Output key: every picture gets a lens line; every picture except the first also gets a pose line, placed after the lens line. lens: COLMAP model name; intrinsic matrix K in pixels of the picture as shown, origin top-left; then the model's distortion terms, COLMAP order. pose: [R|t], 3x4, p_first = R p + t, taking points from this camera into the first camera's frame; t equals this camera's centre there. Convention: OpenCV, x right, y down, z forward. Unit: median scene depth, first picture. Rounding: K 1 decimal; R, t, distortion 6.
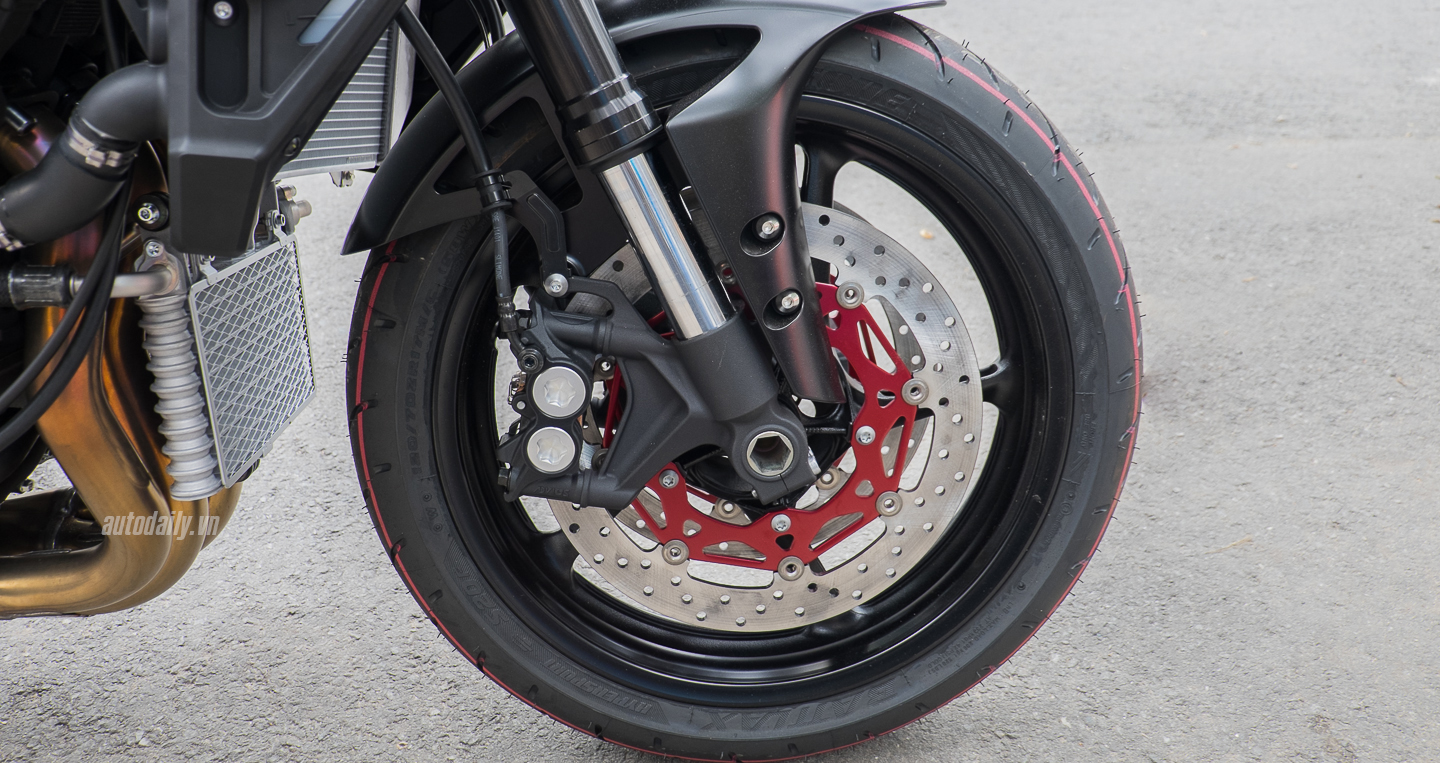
lens RADIAL K [[1361.2, 0, 718.4], [0, 1361.2, 387.3], [0, 0, 1]] dist [-0.004876, 0.085212]
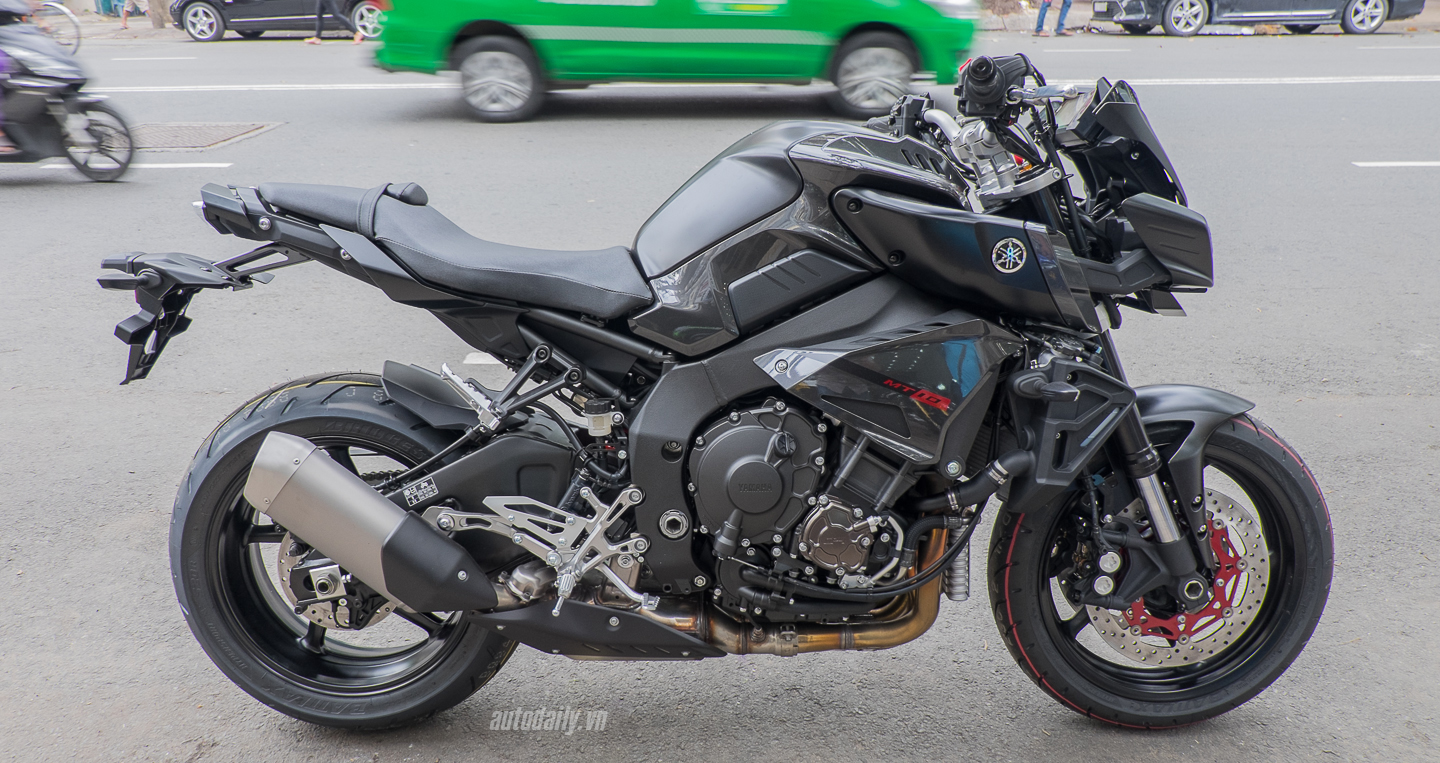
lens RADIAL K [[1172.9, 0, 720.6], [0, 1172.9, 410.2], [0, 0, 1]] dist [0.006877, 0.043166]
pose [[0.999191, 0.025108, -0.031418, -0.623244], [-0.027823, 0.995624, -0.089212, -0.050628], [0.029040, 0.090014, 0.995517, -0.966831]]
